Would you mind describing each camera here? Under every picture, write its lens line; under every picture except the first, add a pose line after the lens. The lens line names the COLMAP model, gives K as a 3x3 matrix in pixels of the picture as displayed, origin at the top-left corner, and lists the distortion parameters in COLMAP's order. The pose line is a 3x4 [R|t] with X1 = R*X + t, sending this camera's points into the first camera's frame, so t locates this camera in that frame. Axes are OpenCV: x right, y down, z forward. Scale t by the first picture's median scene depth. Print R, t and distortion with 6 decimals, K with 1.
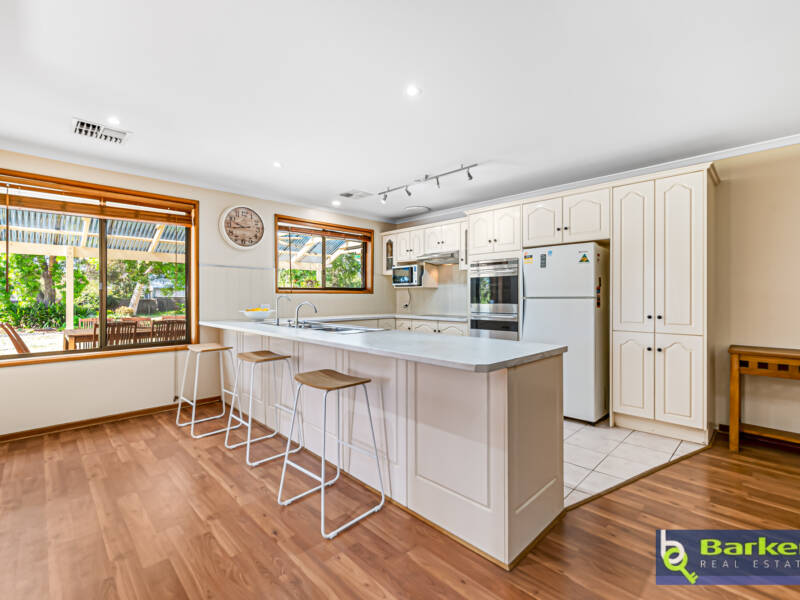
lens RADIAL K [[369.4, 0, 400.0], [0, 369.4, 300.0], [0, 0, 1]] dist [0.000336, 0.000125]
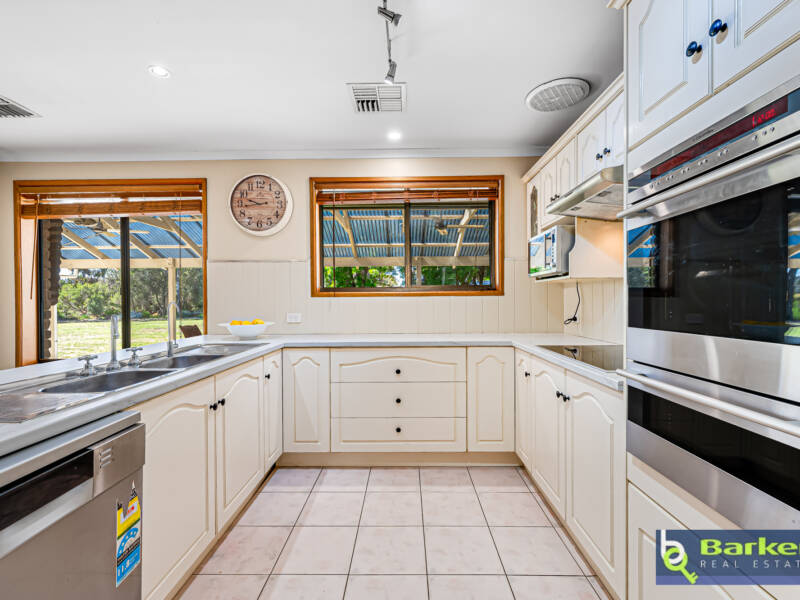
lens RADIAL K [[369.4, 0, 400.0], [0, 369.4, 300.0], [0, 0, 1]] dist [0.000336, 0.000125]
pose [[0.696328, 0.009305, -0.717664, 0.297944], [-0.002123, 0.999938, 0.010905, -0.022100], [0.717721, -0.006070, 0.696305, 0.753378]]
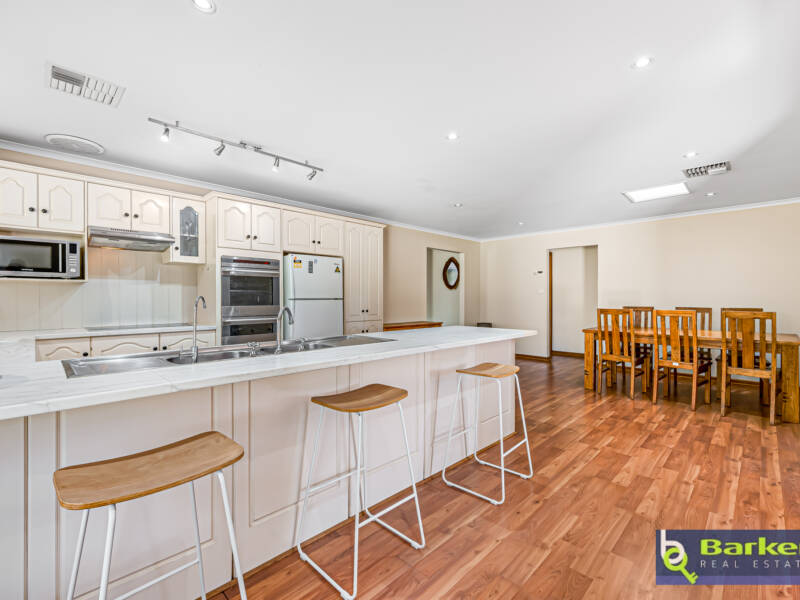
lens RADIAL K [[369.4, 0, 400.0], [0, 369.4, 300.0], [0, 0, 1]] dist [0.000336, 0.000125]
pose [[-0.017723, -0.002165, 0.999841, -0.660956], [0.010258, 0.999945, 0.002347, -0.003238], [-0.999790, 0.010298, -0.017700, 0.643174]]
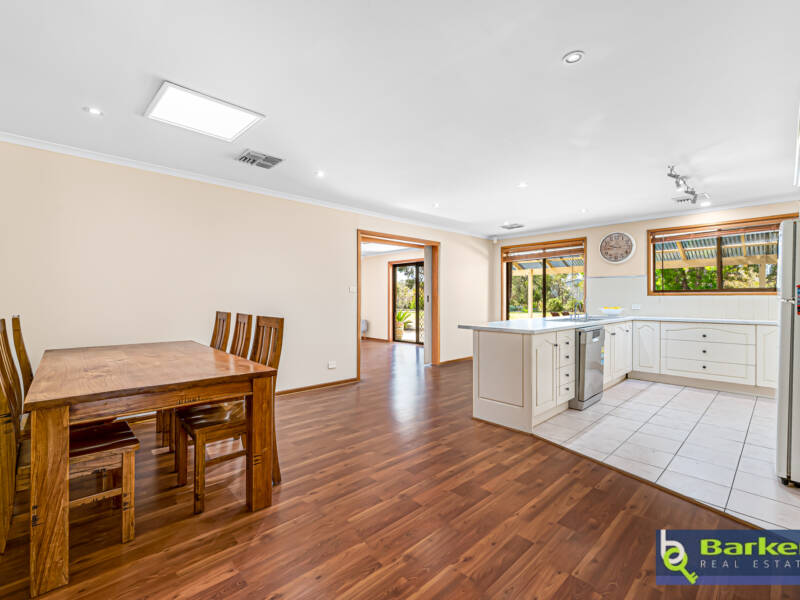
lens RADIAL K [[356.6, 0, 400.0], [0, 356.6, 300.0], [0, 0, 1]] dist [-0.001927, -0.000080]
pose [[-0.034375, 0.020324, -0.999202, 1.007537], [0.001419, 0.999793, 0.020287, -0.032073], [0.999408, -0.000721, -0.034397, 0.260171]]
